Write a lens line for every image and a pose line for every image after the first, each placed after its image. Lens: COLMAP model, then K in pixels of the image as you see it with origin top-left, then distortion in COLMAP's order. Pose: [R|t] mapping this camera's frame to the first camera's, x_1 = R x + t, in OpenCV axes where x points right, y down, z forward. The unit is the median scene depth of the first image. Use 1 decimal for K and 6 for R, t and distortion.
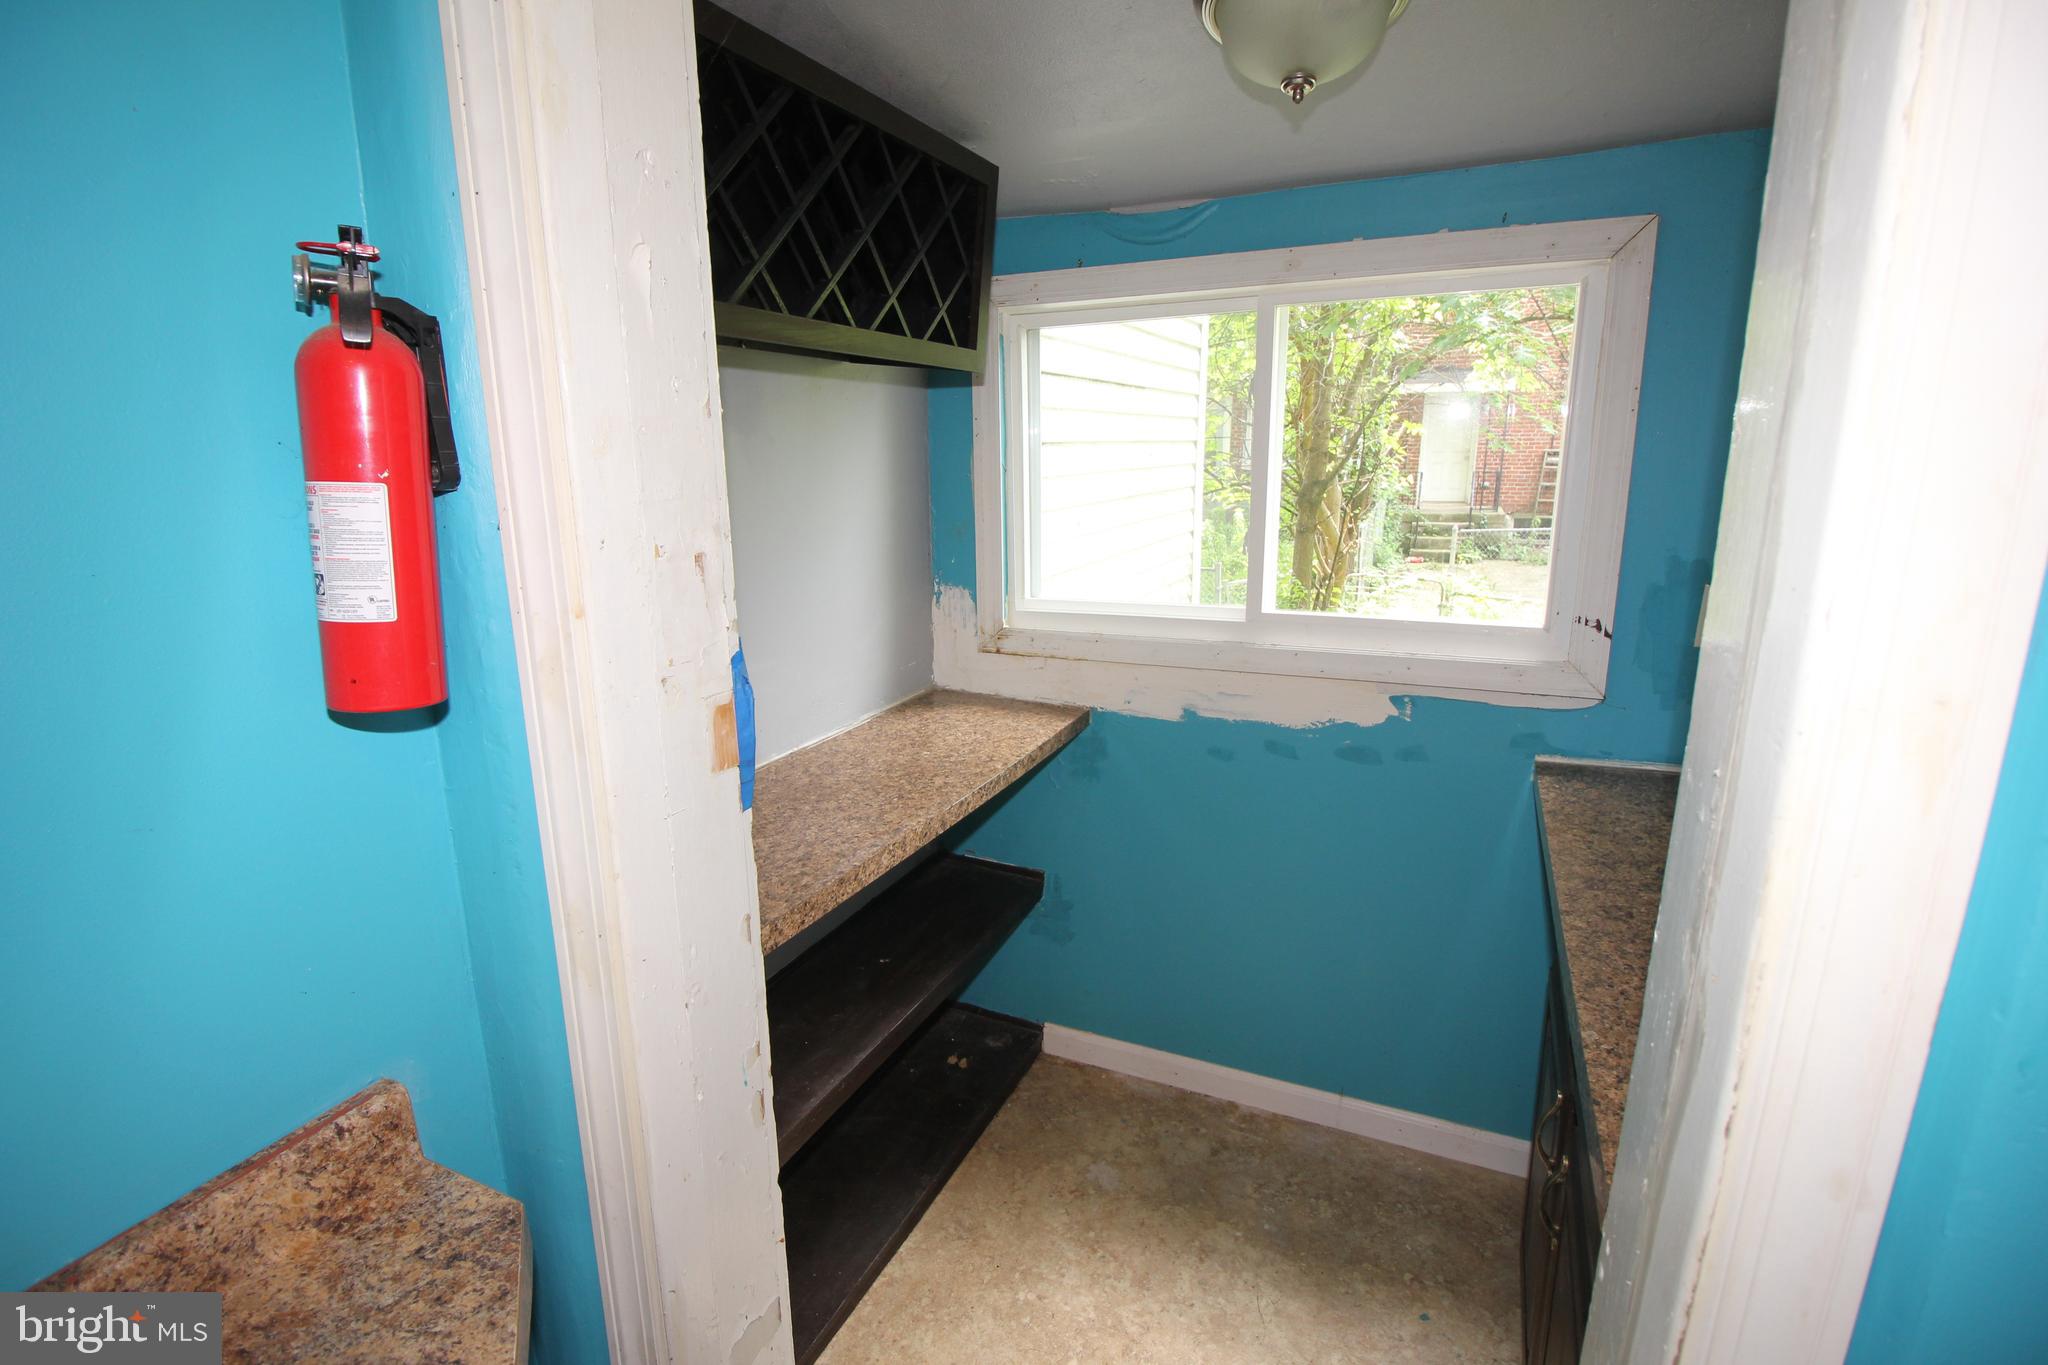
lens RADIAL K [[948.9, 0, 1004.8], [0, 948.9, 678.3], [0, 0, 1]] dist [-0.001322, -0.012304]
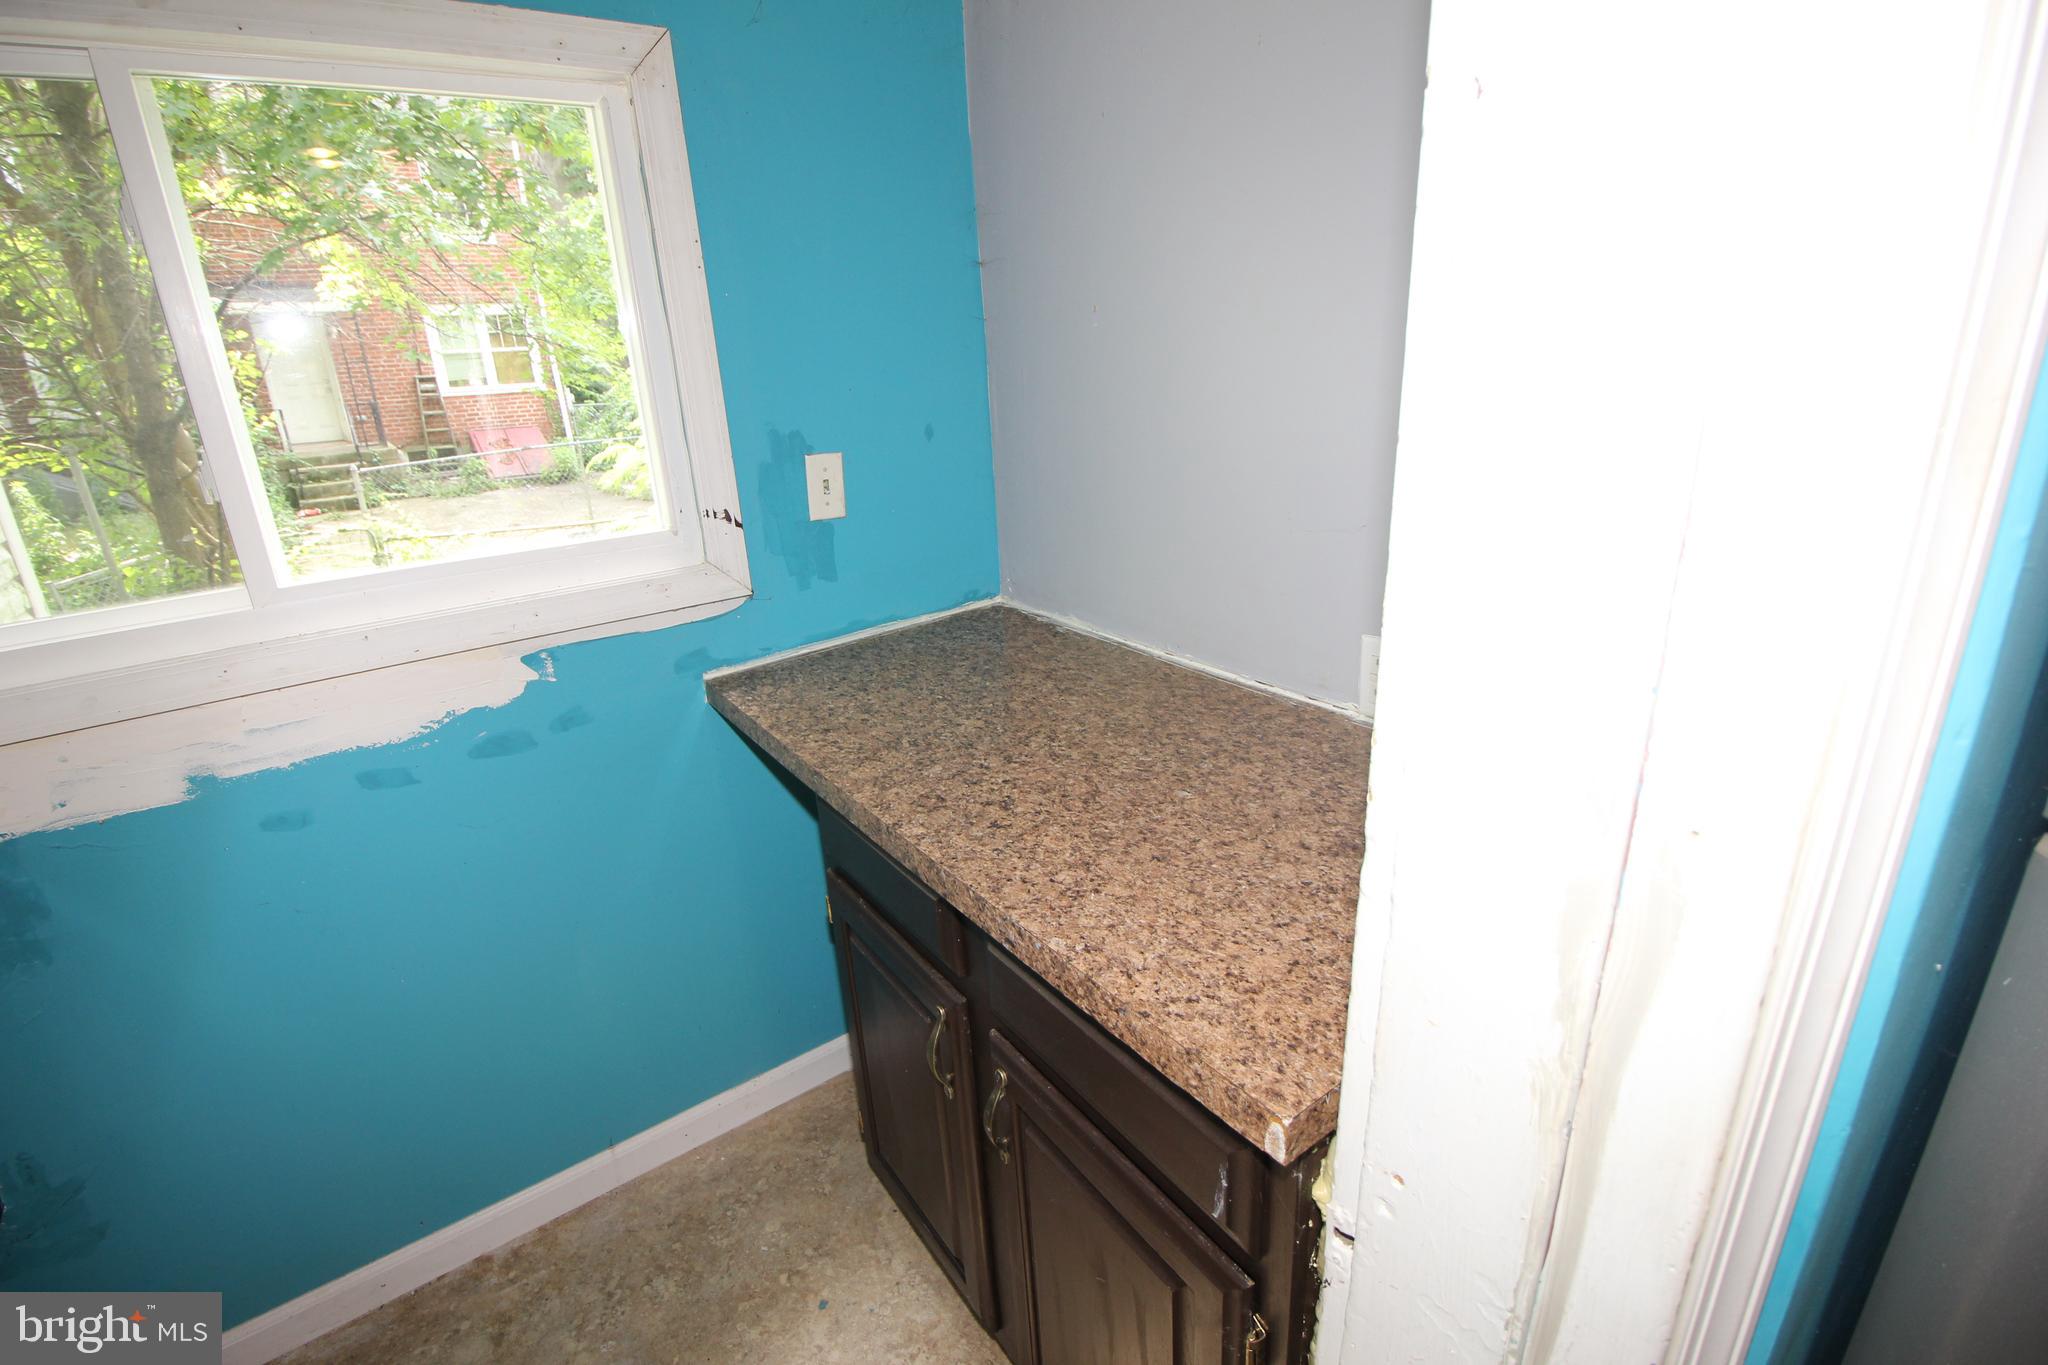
lens RADIAL K [[948.9, 0, 1009.6], [0, 948.9, 672.5], [0, 0, 1]] dist [-0.001322, -0.012304]
pose [[0.486078, -0.293865, 0.823026, -0.026370], [0.241709, 0.950238, 0.196534, -0.022349], [-0.839824, 0.103402, 0.532919, 0.257254]]
